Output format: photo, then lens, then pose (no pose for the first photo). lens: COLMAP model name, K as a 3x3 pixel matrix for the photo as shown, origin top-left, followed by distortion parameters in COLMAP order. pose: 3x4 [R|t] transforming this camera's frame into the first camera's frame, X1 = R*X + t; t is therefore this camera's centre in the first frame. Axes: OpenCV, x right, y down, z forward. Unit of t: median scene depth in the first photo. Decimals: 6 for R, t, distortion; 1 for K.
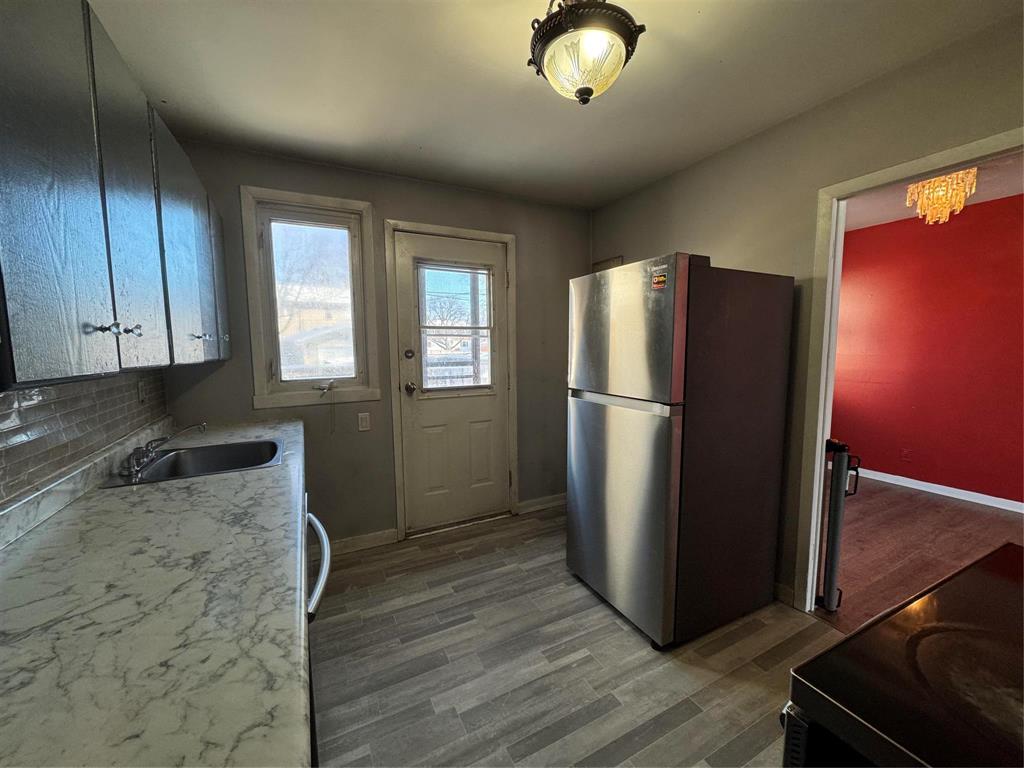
lens RADIAL K [[409.1, 0, 512.5], [0, 409.1, 383.5], [0, 0, 1]] dist [-0.000543, 0.000072]
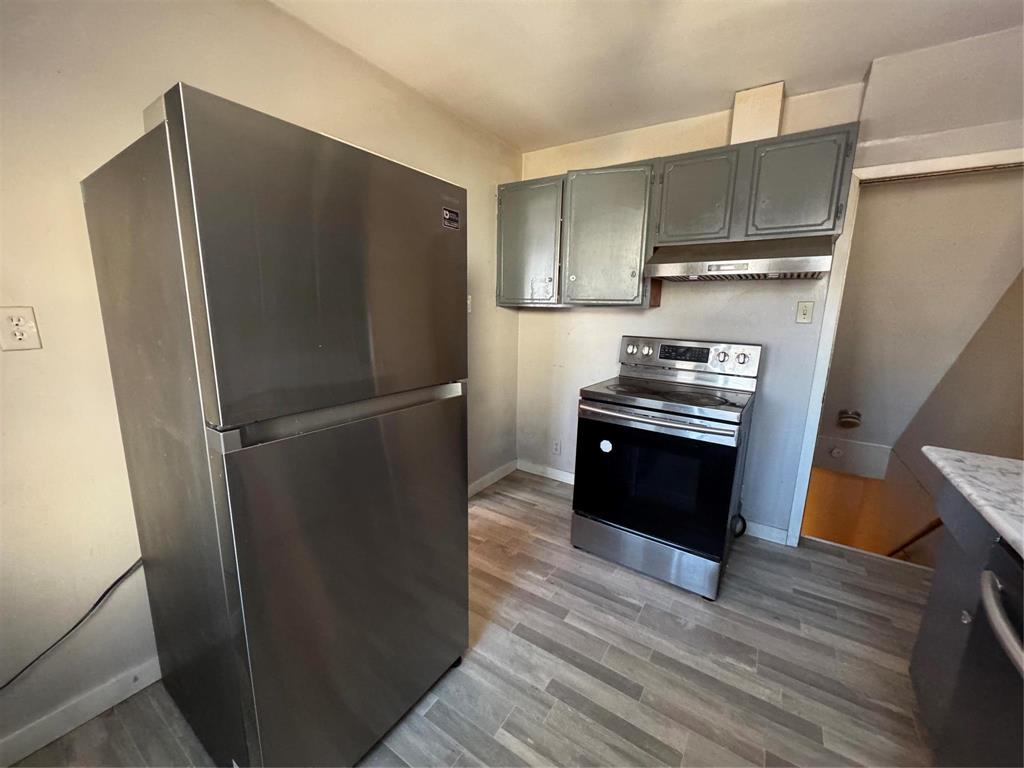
lens RADIAL K [[409.1, 0, 512.1], [0, 409.1, 379.6], [0, 0, 1]] dist [-0.000543, 0.000072]
pose [[-0.490429, -0.145593, 0.859233, -0.418562], [0.074836, 0.975268, 0.207970, -0.122413], [-0.868262, 0.166296, -0.467405, 1.409015]]
